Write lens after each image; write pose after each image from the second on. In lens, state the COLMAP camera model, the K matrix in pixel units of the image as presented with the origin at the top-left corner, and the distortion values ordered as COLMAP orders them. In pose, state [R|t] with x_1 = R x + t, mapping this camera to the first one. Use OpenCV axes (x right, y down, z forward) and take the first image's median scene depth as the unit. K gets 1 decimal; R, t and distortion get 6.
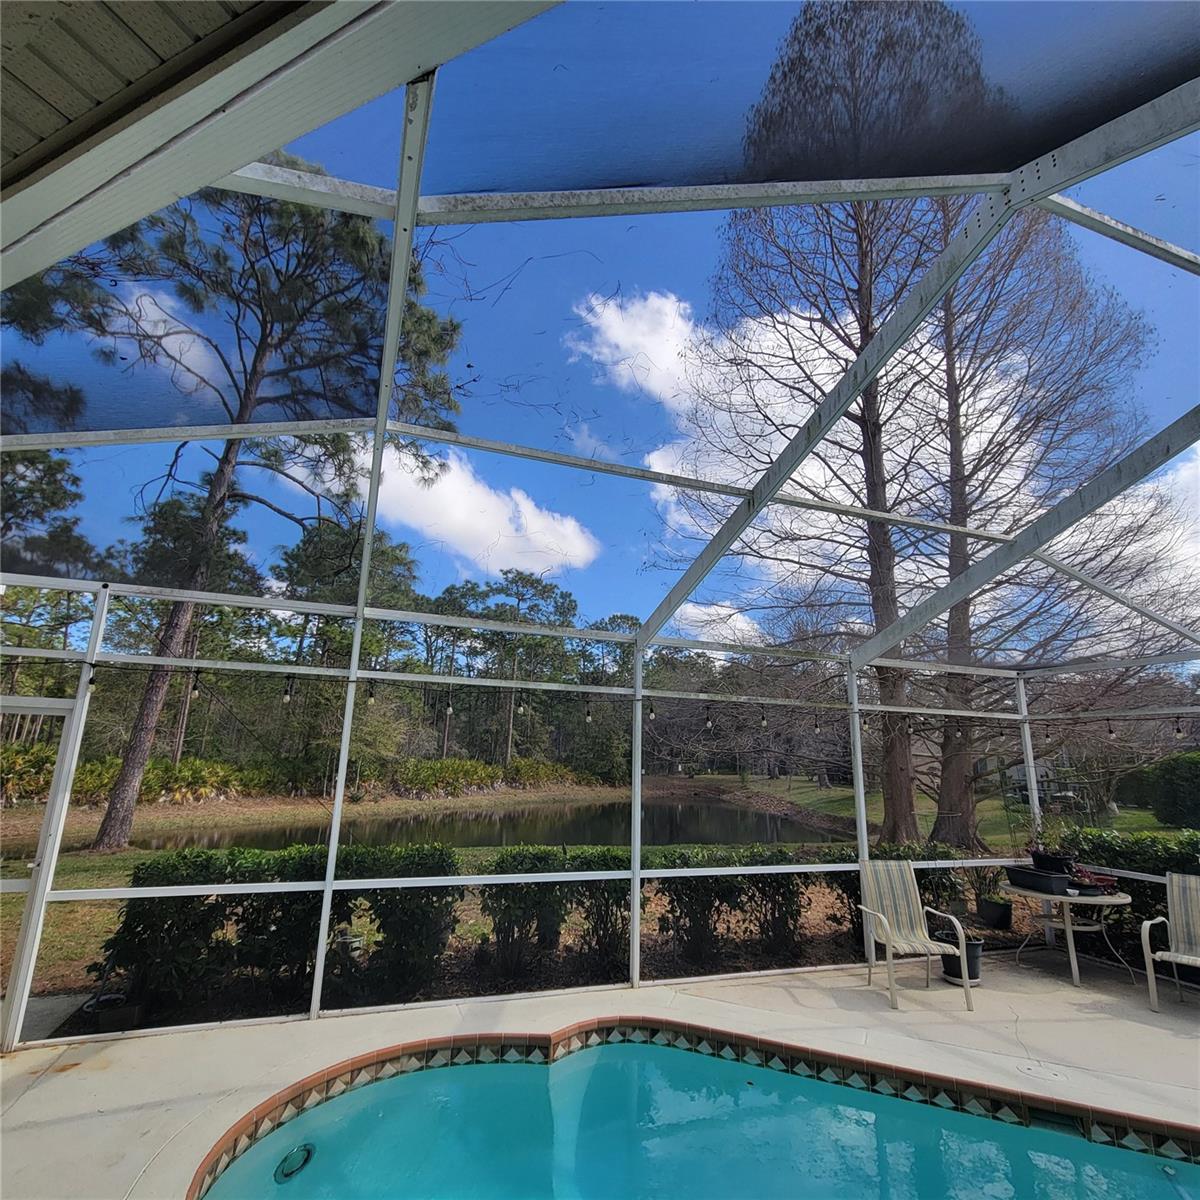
lens RADIAL K [[651.2, 0, 598.1], [0, 651.2, 603.2], [0, 0, 1]] dist [0.002068, -0.001386]
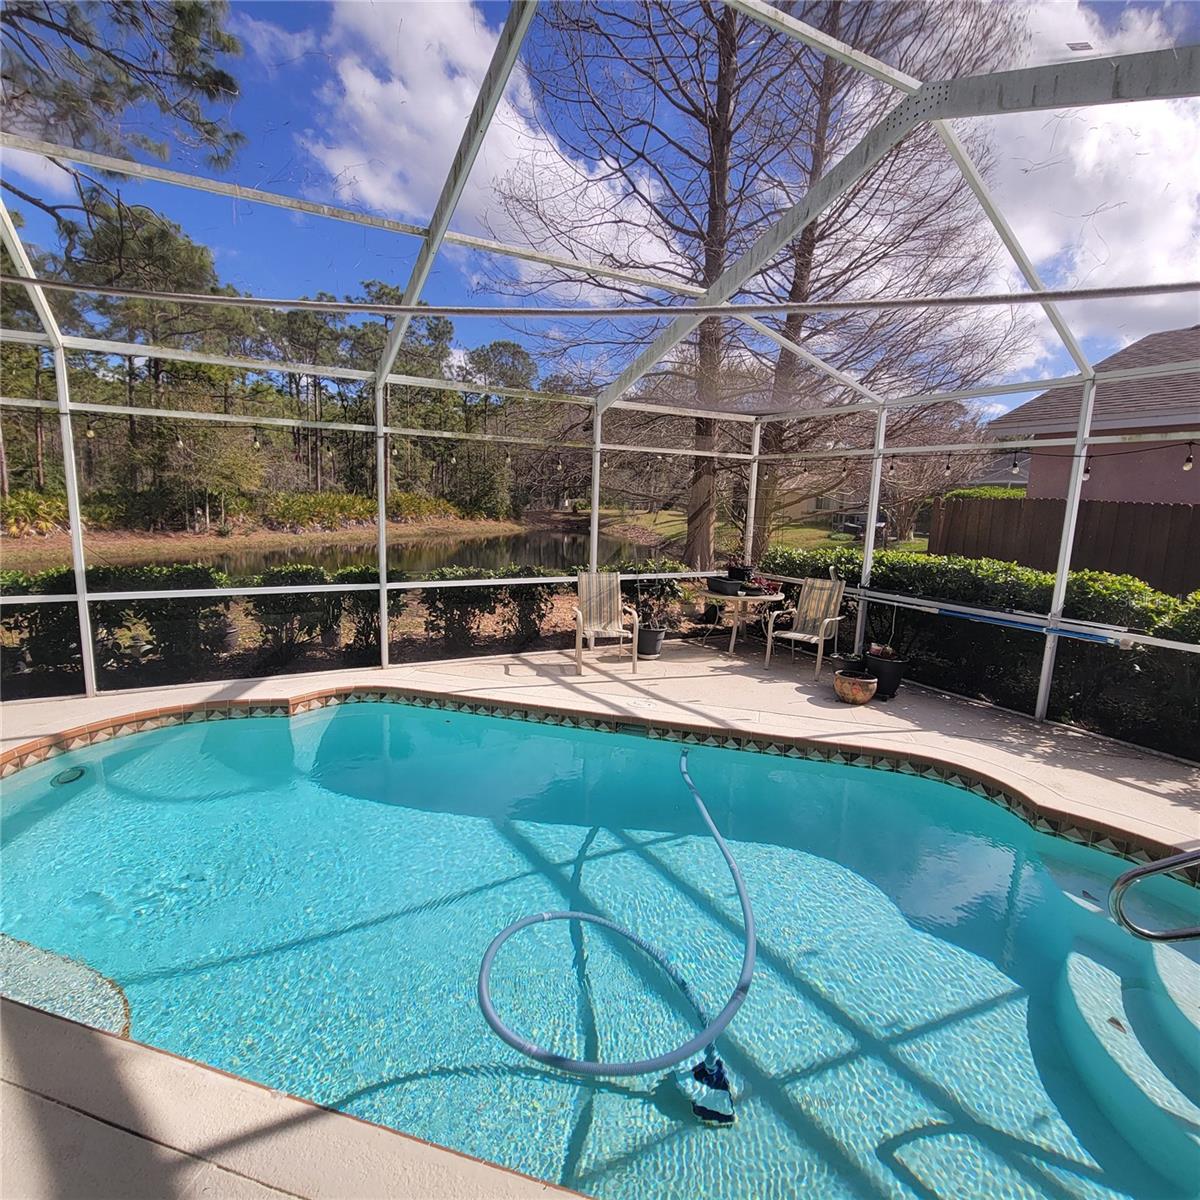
lens RADIAL K [[651.2, 0, 598.1], [0, 651.2, 603.2], [0, 0, 1]] dist [0.002068, -0.001386]
pose [[0.988496, -0.021509, 0.149713, 0.266930], [-0.038484, 0.921493, 0.386484, -0.031086], [-0.146272, -0.387799, 0.910064, -0.155260]]
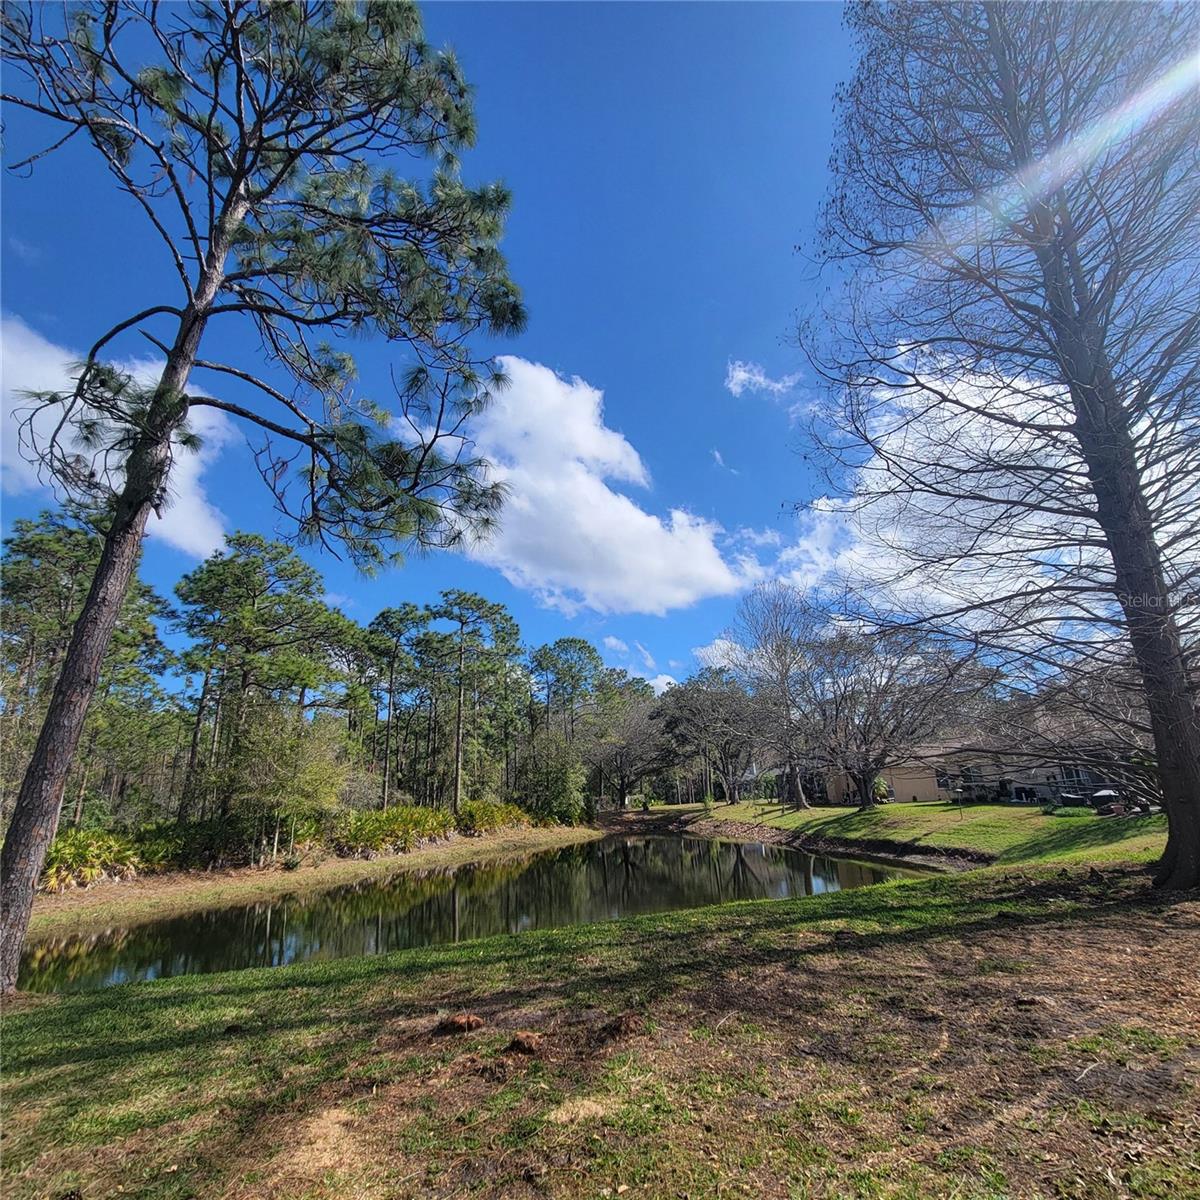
lens RADIAL K [[651.2, 0, 598.1], [0, 651.2, 603.2], [0, 0, 1]] dist [0.002068, -0.001386]
pose [[0.988561, -0.031293, 0.147542, -0.725983], [0.039345, 0.997873, -0.051969, 0.220485], [-0.145602, 0.057179, 0.987690, 0.861401]]
